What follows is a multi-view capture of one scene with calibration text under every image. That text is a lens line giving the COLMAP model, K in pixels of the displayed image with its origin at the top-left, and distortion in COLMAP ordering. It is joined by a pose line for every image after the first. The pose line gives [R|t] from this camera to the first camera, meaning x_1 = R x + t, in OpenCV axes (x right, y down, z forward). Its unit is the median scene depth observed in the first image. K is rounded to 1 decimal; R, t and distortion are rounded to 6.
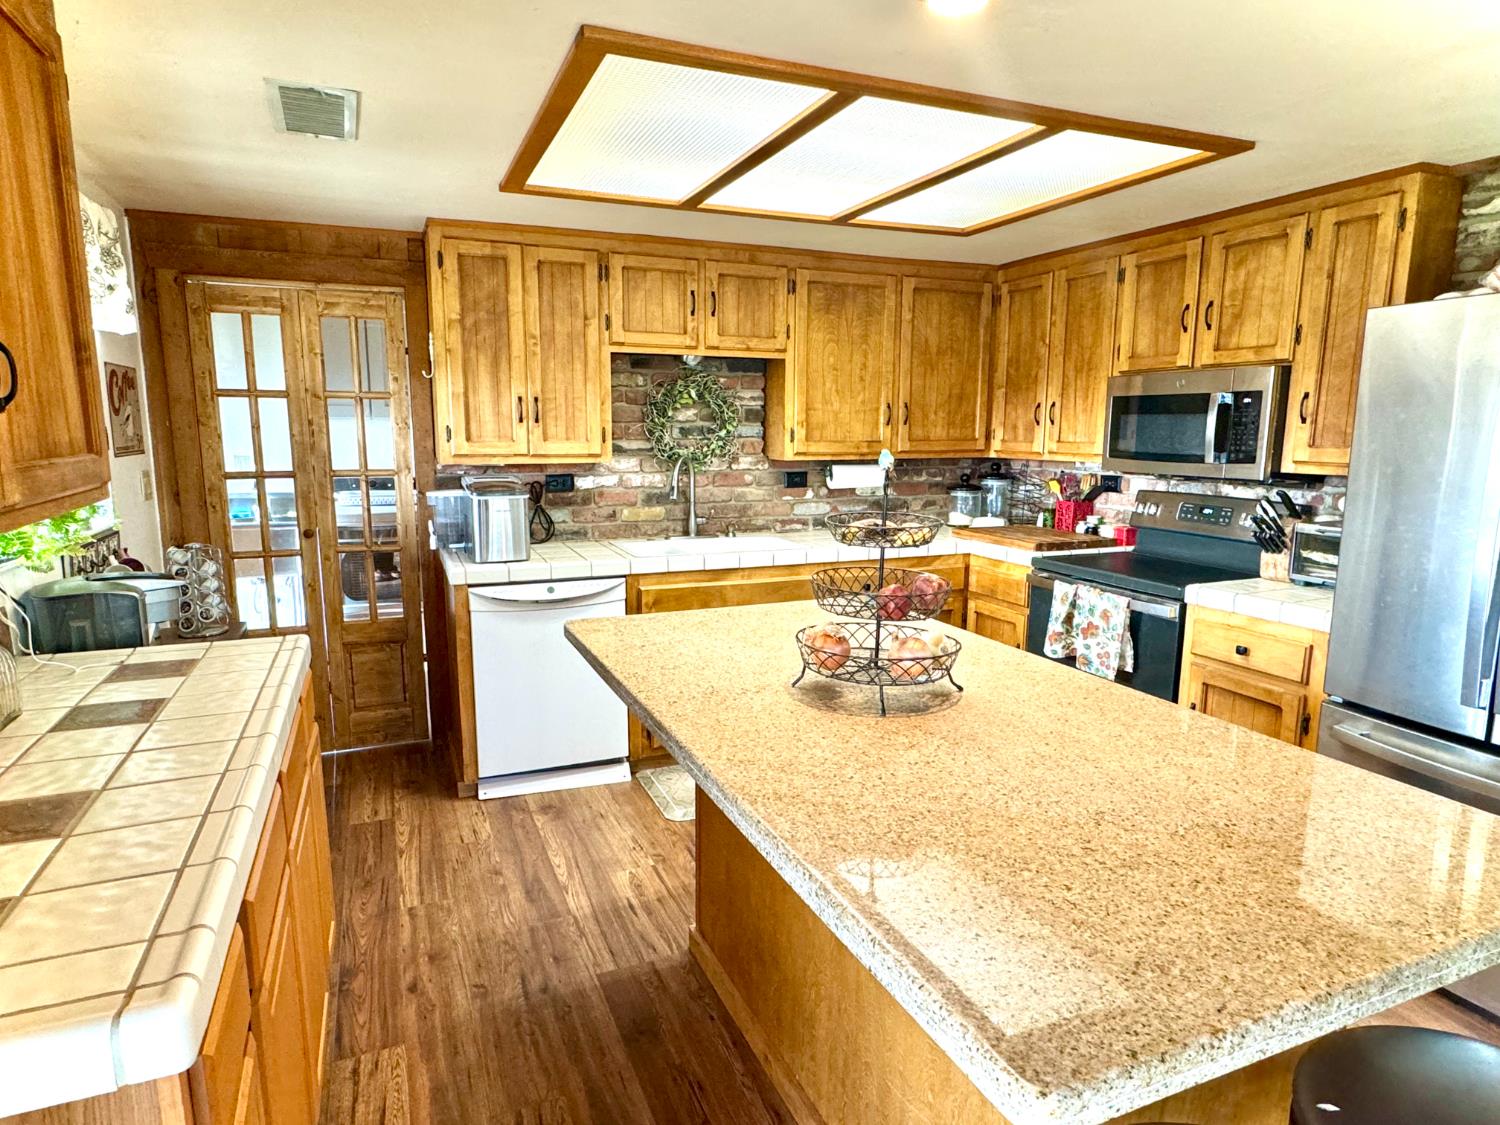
lens RADIAL K [[874.9, 0, 748.9], [0, 874.9, 570.1], [0, 0, 1]] dist [-0.005827, 0.001850]
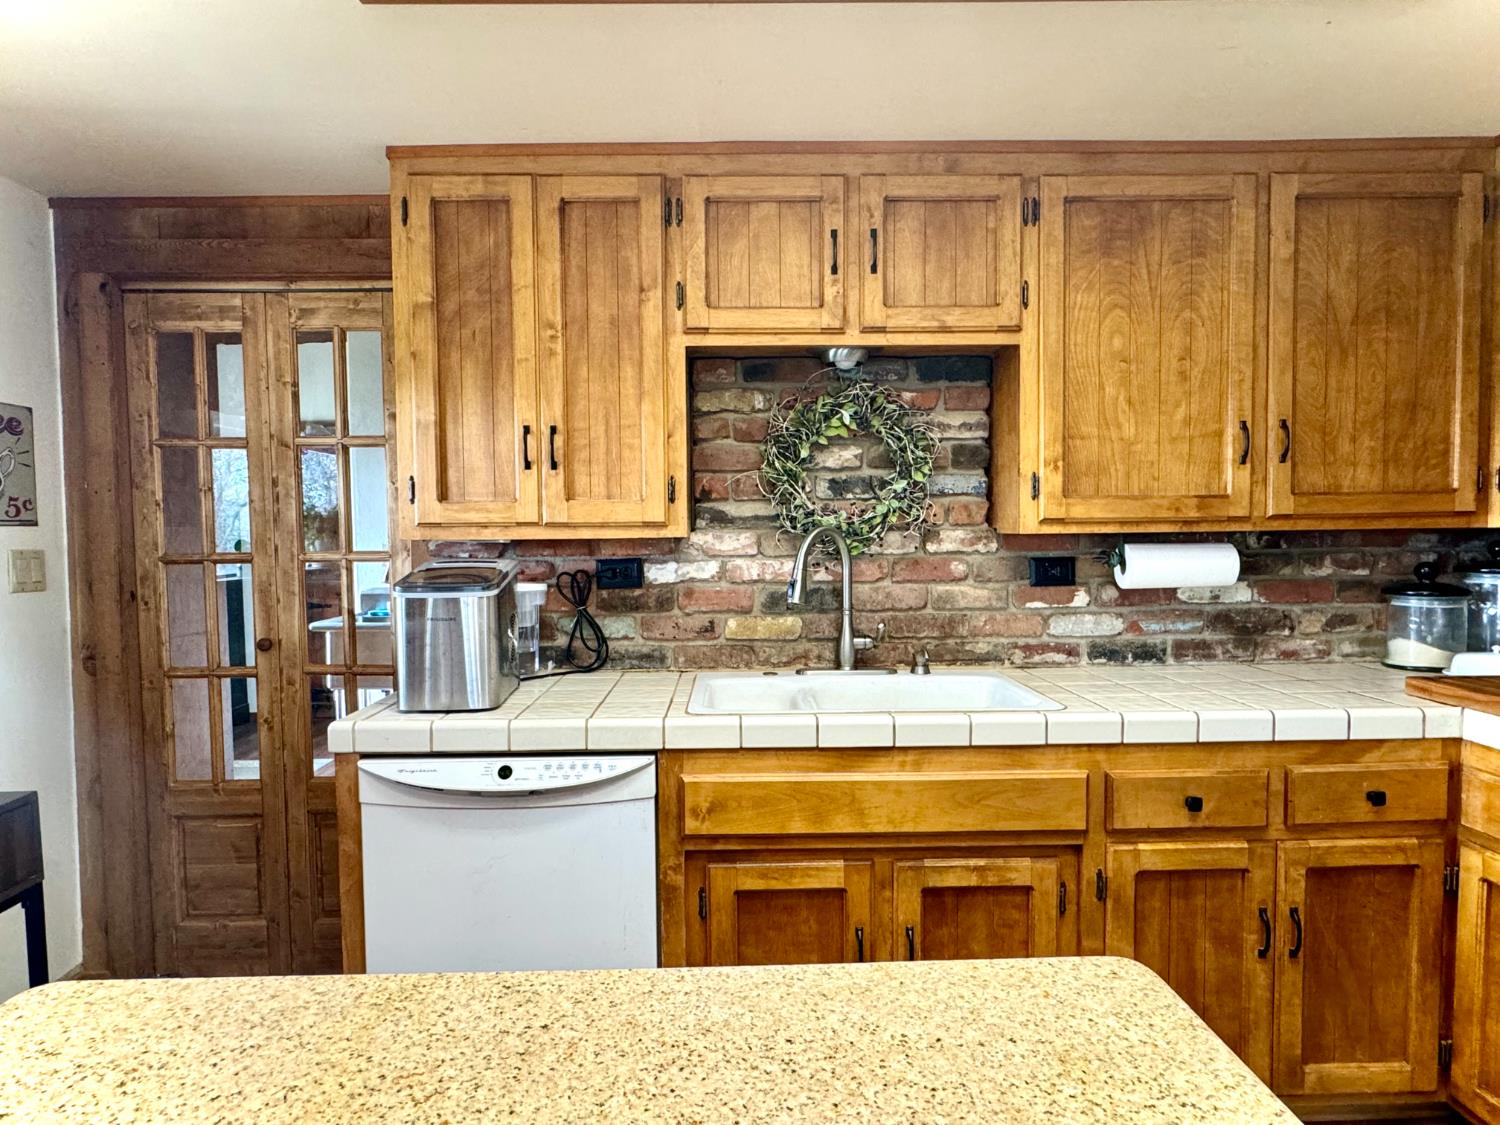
lens RADIAL K [[874.9, 0, 736.7], [0, 874.9, 565.0], [0, 0, 1]] dist [-0.005827, 0.001850]
pose [[0.926916, 0.001394, -0.375267, 0.090529], [-0.046911, 0.992580, -0.112183, -0.044549], [0.372326, 0.121588, 0.920103, 0.510517]]
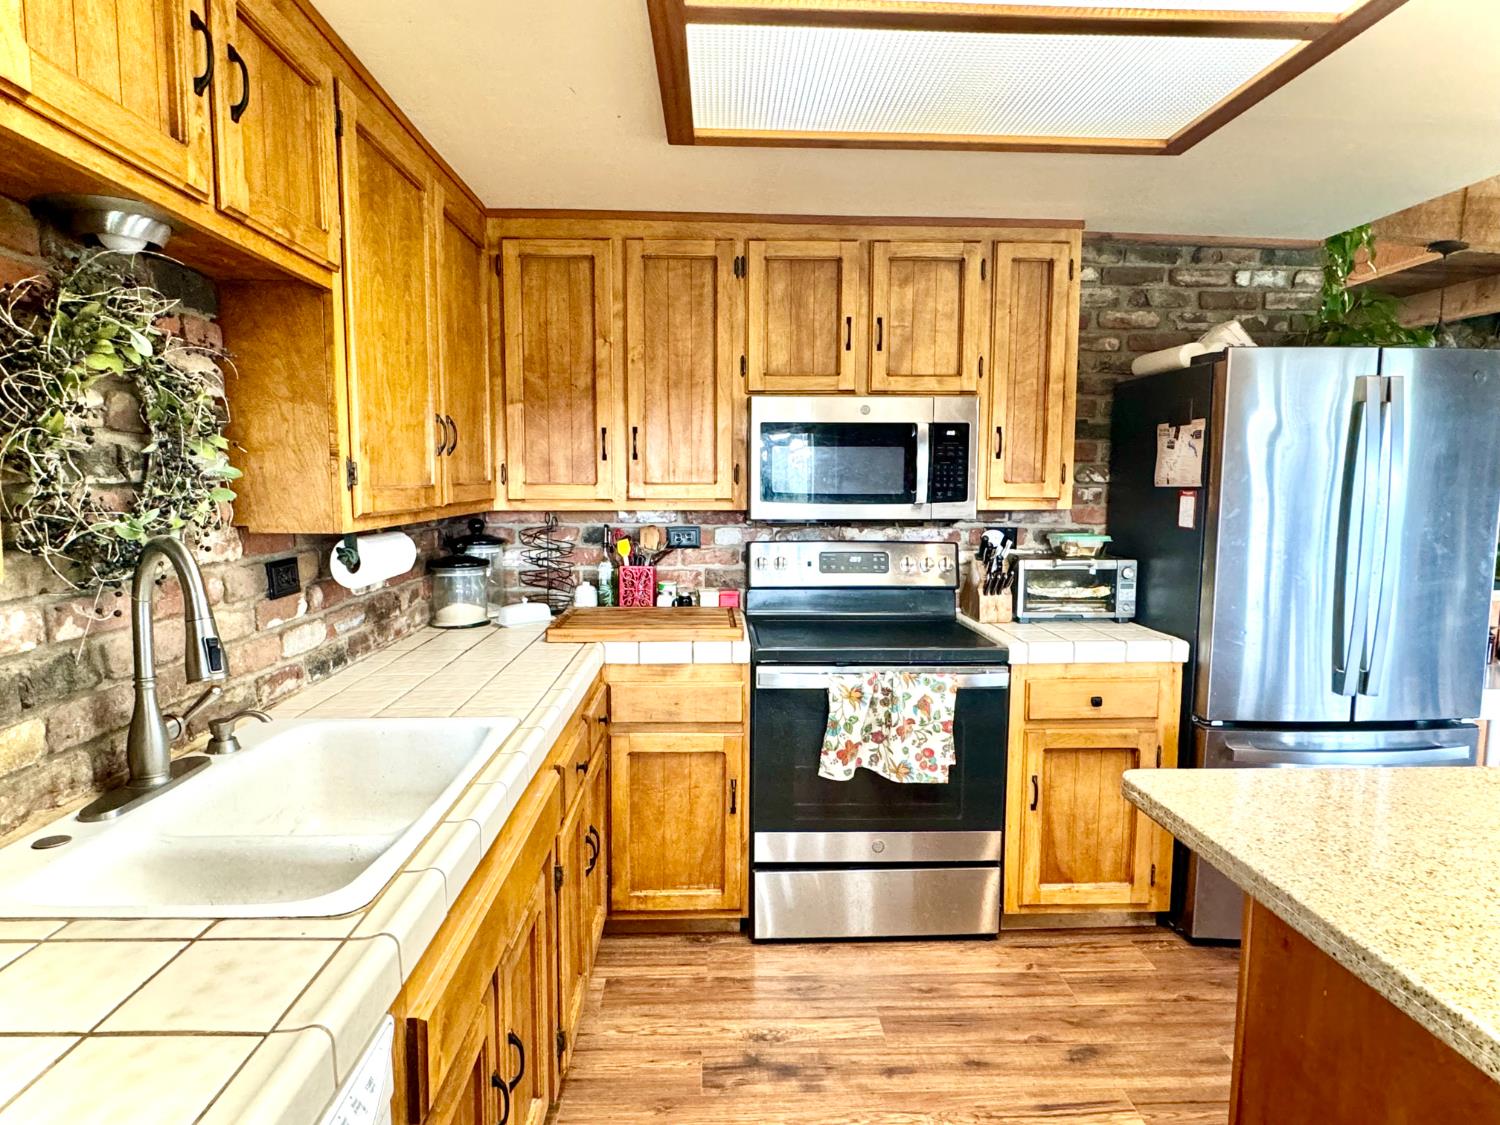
lens RADIAL K [[874.9, 0, 749.8], [0, 874.9, 567.2], [0, 0, 1]] dist [-0.005827, 0.001850]
pose [[0.358148, -0.097753, 0.928533, -0.314575], [0.152390, 0.987288, 0.045160, -0.111653], [-0.921144, 0.125325, 0.368492, 0.755038]]
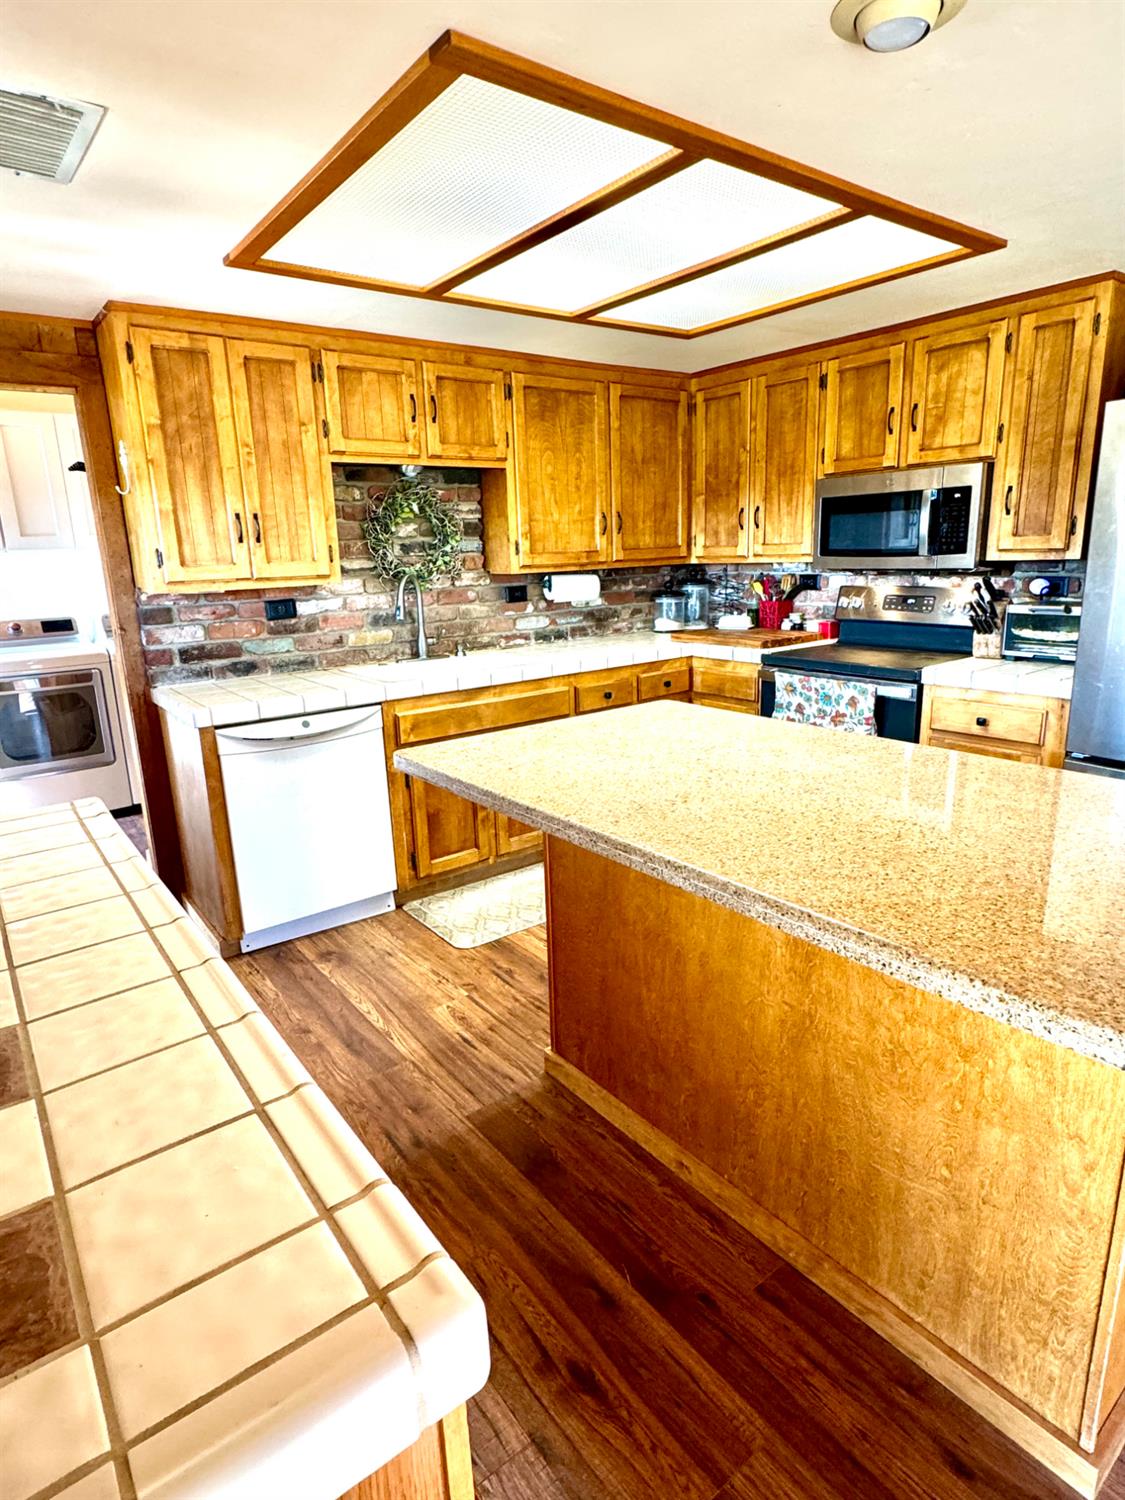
lens RADIAL K [[826.5, 0, 566.4], [0, 826.5, 752.7], [0, 0, 1]] dist [-0.005433, 0.001034]
pose [[0.966994, -0.096656, 0.235754, -0.155619], [0.078554, 0.993277, 0.085025, 0.000108], [-0.242387, -0.063700, 0.968086, 0.080731]]
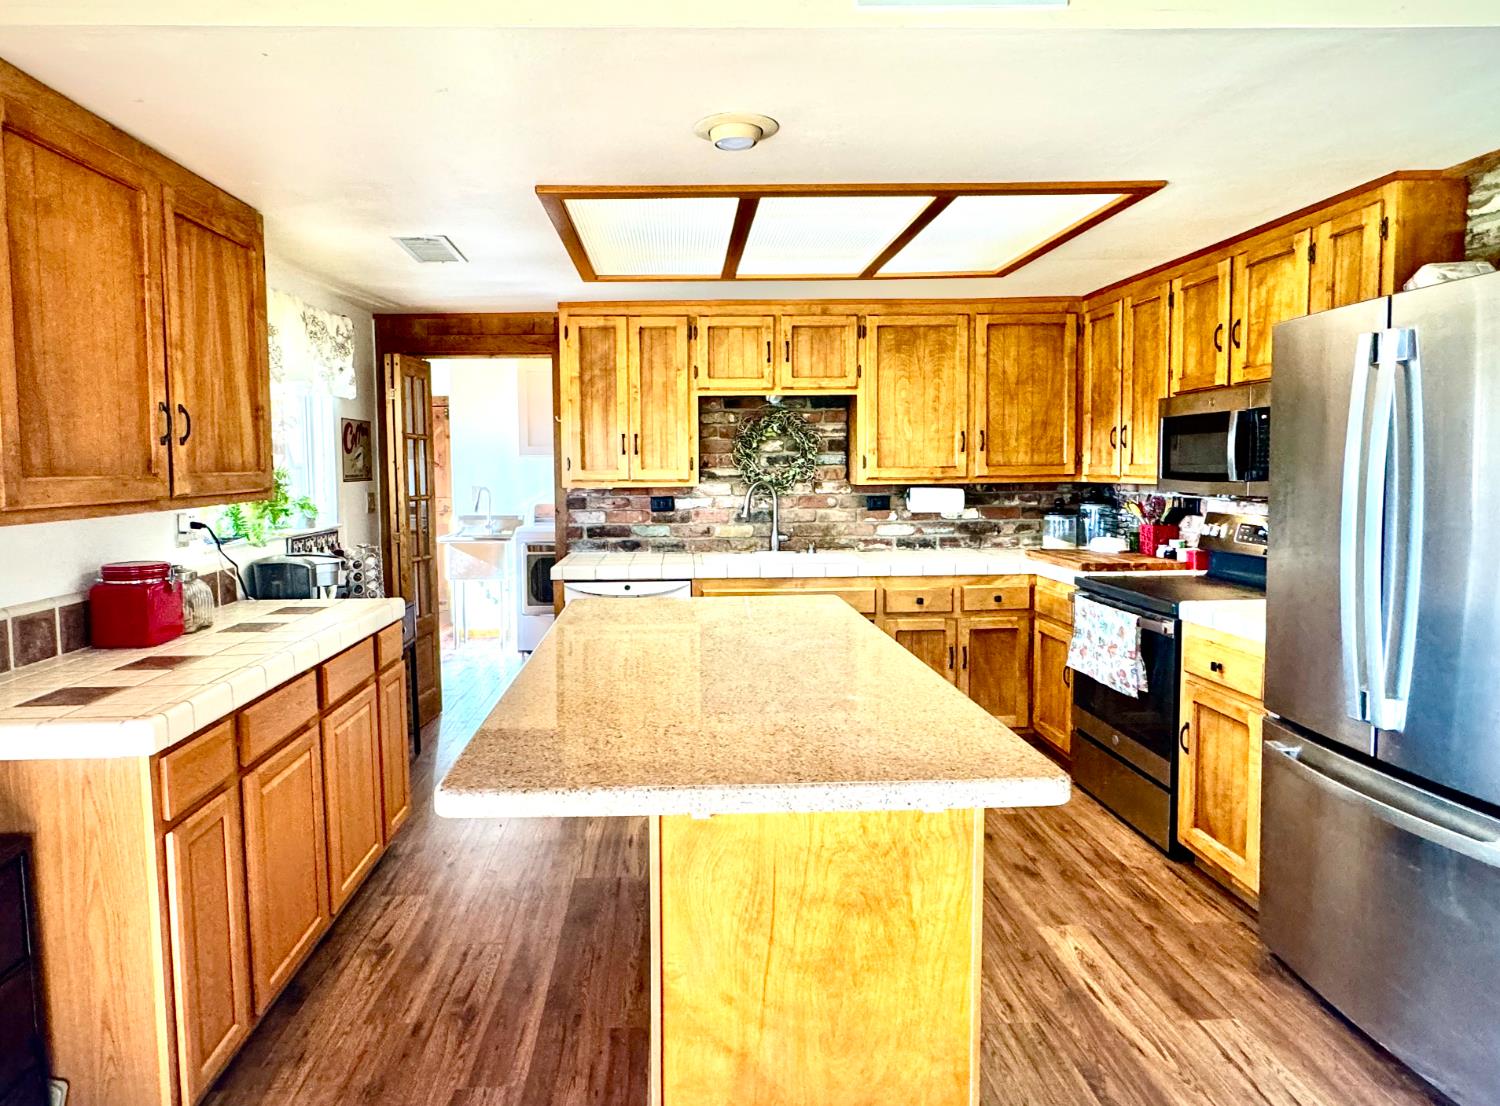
lens RADIAL K [[878.3, 0, 698.4], [0, 878.3, 516.8], [0, 0, 1]] dist [-0.009461, 0.003511]
pose [[0.930700, 0.006893, -0.365717, 0.293720], [-0.045409, 0.994265, -0.096821, 0.035723], [0.362953, 0.106718, 0.925676, -0.110474]]
